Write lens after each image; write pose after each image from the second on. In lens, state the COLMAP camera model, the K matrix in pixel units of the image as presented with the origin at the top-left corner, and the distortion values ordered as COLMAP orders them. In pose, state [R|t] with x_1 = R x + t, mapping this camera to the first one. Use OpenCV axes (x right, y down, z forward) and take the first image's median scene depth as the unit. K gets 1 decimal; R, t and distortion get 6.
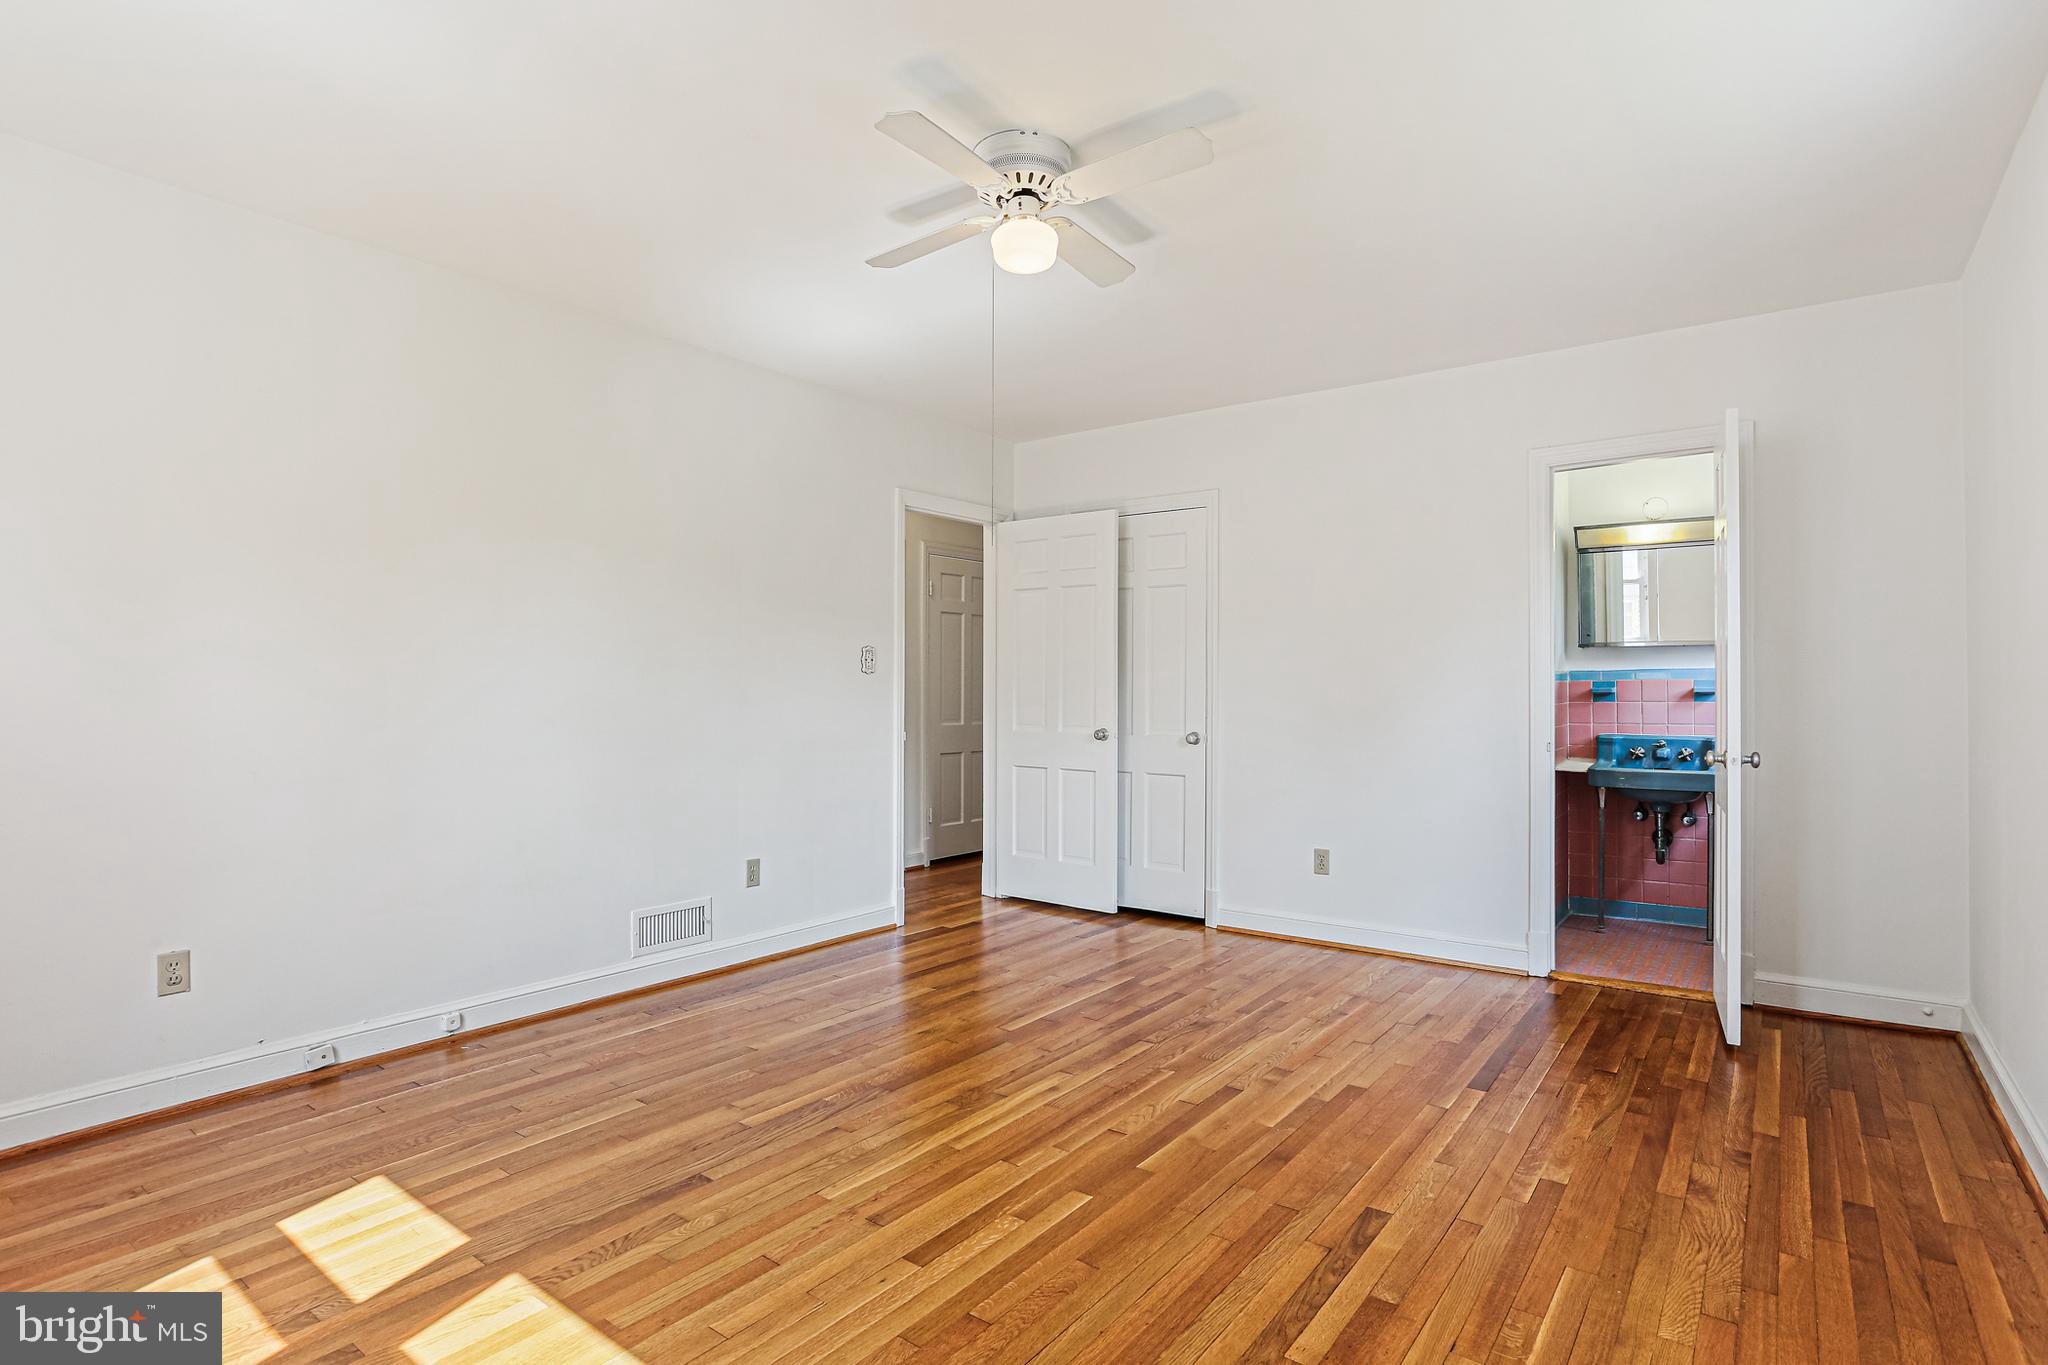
lens RADIAL K [[1024.0, 0, 1039.8], [0, 1024.0, 679.2], [0, 0, 1]] dist [-0.030063, 0.000173]
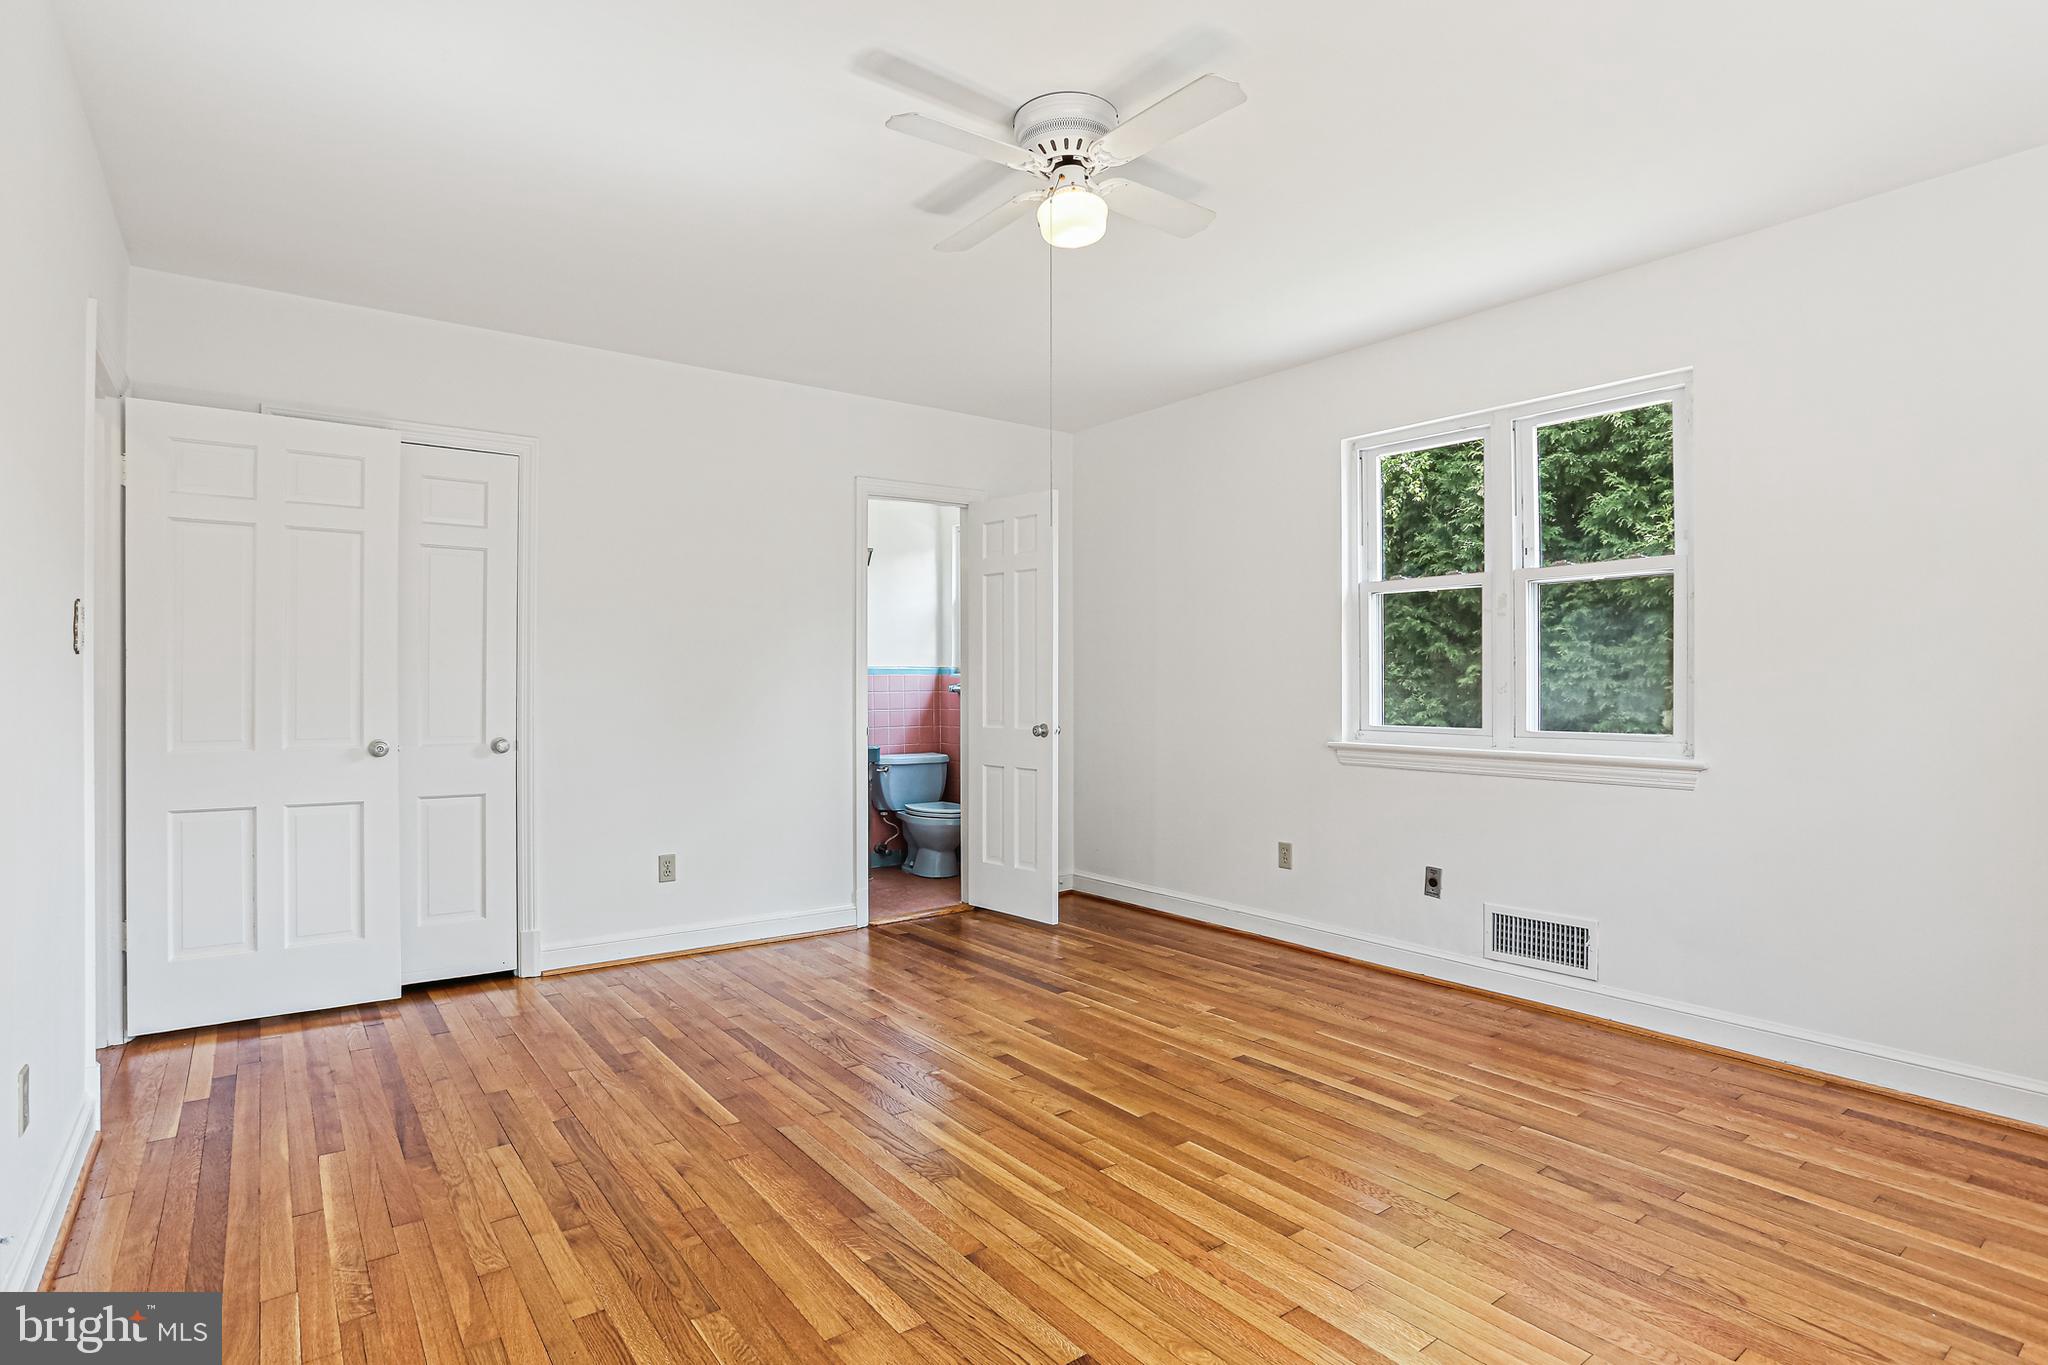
lens RADIAL K [[1027.3, 0, 1017.5], [0, 1027.3, 674.3], [0, 0, 1]] dist [-0.058796, 0.034748]
pose [[0.288650, 0.009668, 0.957386, -0.855158], [-0.007208, 0.999943, -0.007925, 0.011335], [-0.957408, -0.004613, 0.288703, 0.697696]]
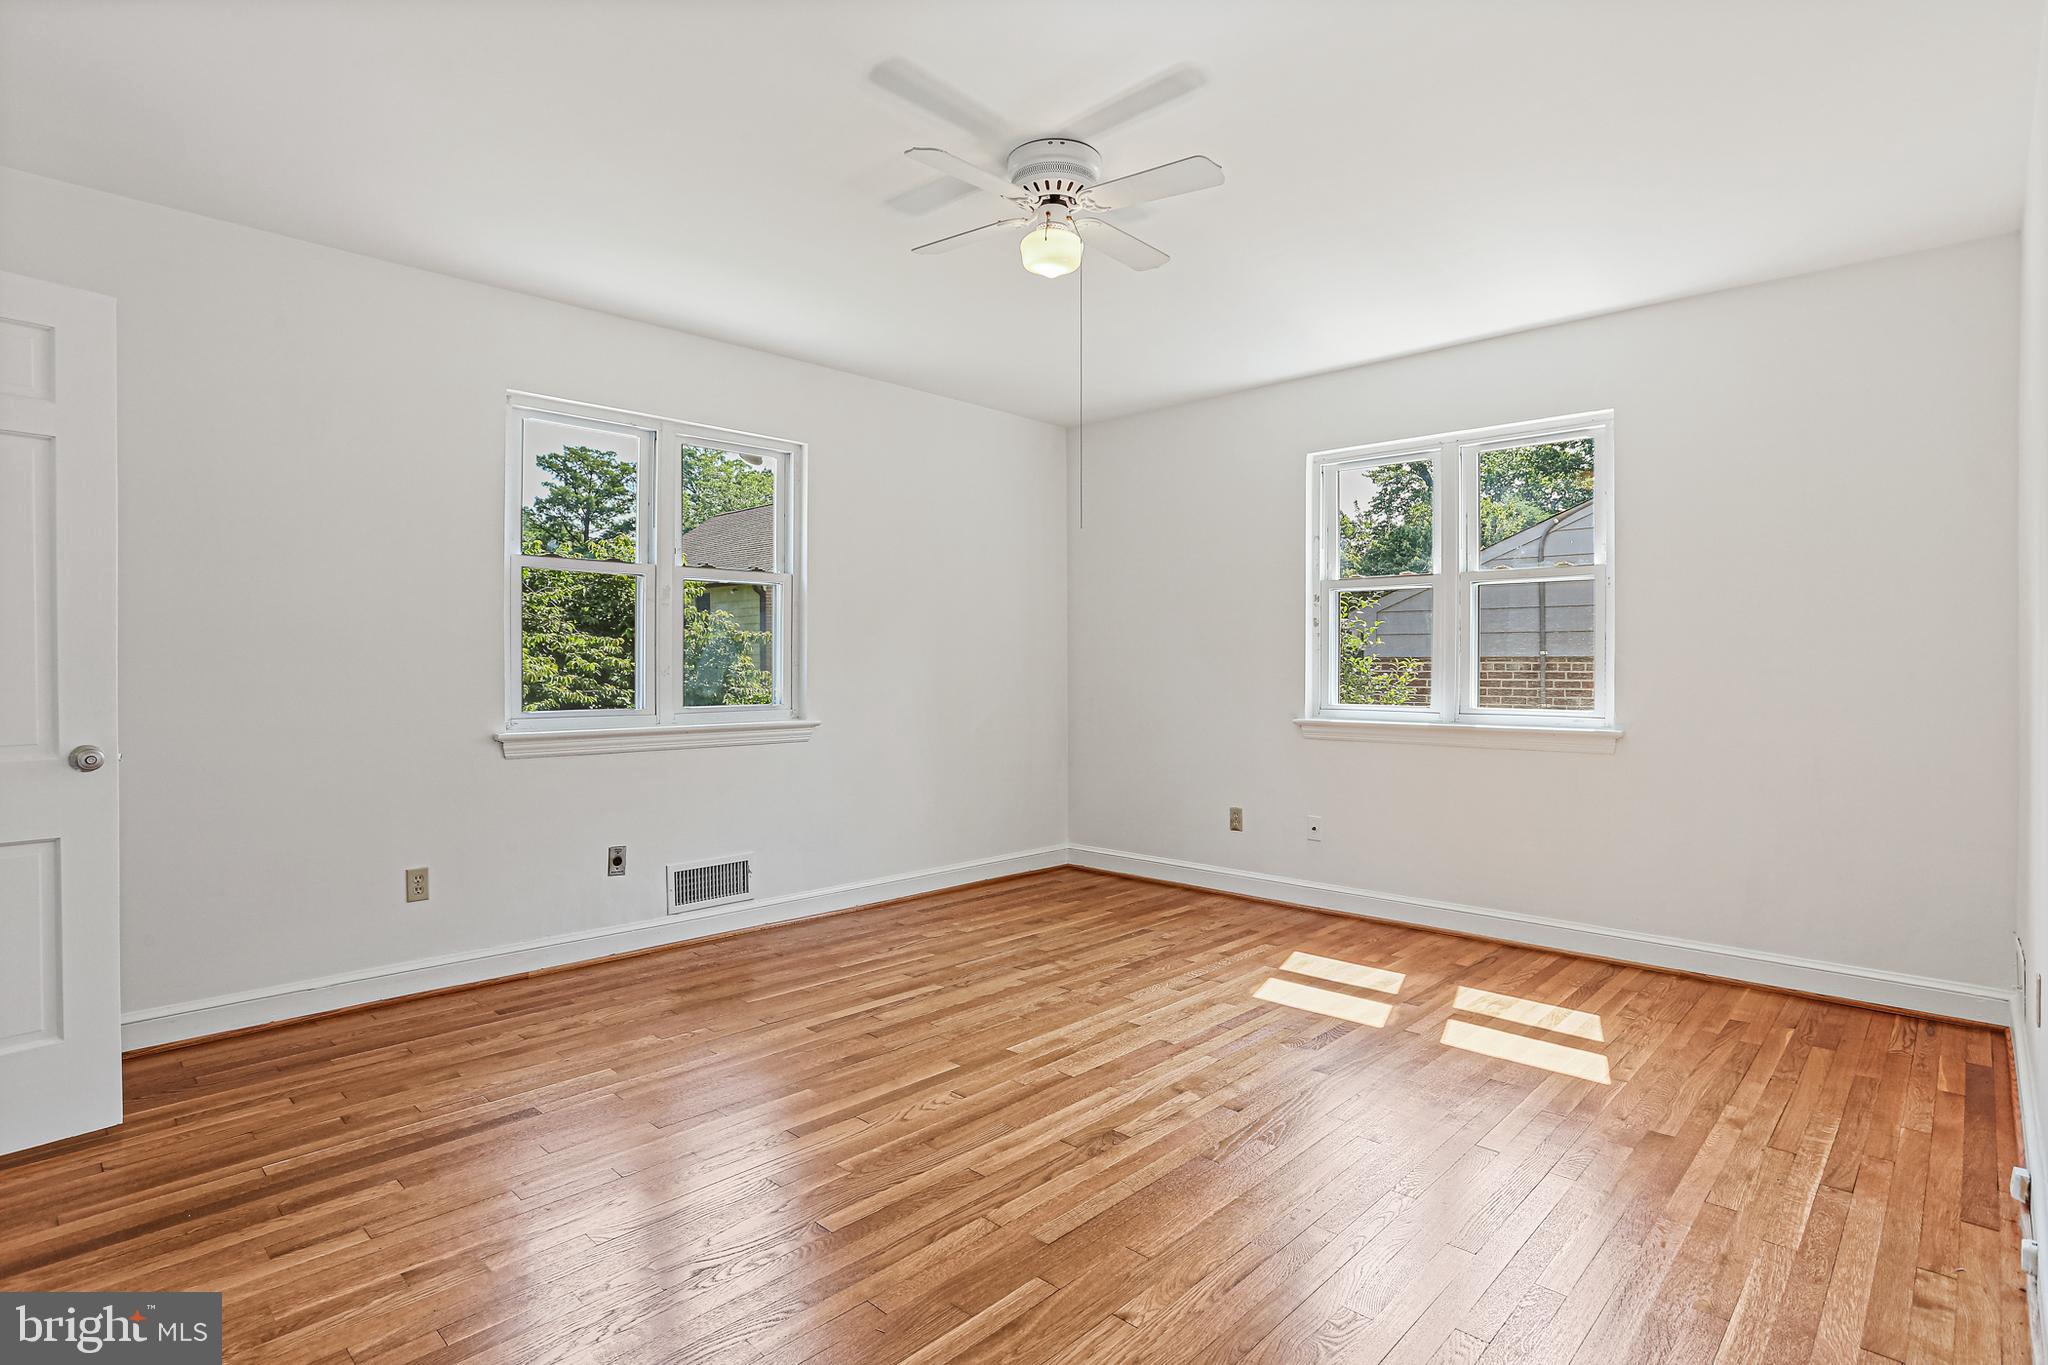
lens RADIAL K [[1027.3, 0, 1017.5], [0, 1027.3, 674.3], [0, 0, 1]] dist [-0.058796, 0.034748]
pose [[-0.990692, -0.004193, 0.136061, -0.113384], [-0.004049, 0.999991, 0.001330, 0.014976], [-0.136066, 0.000767, -0.990700, 1.873150]]
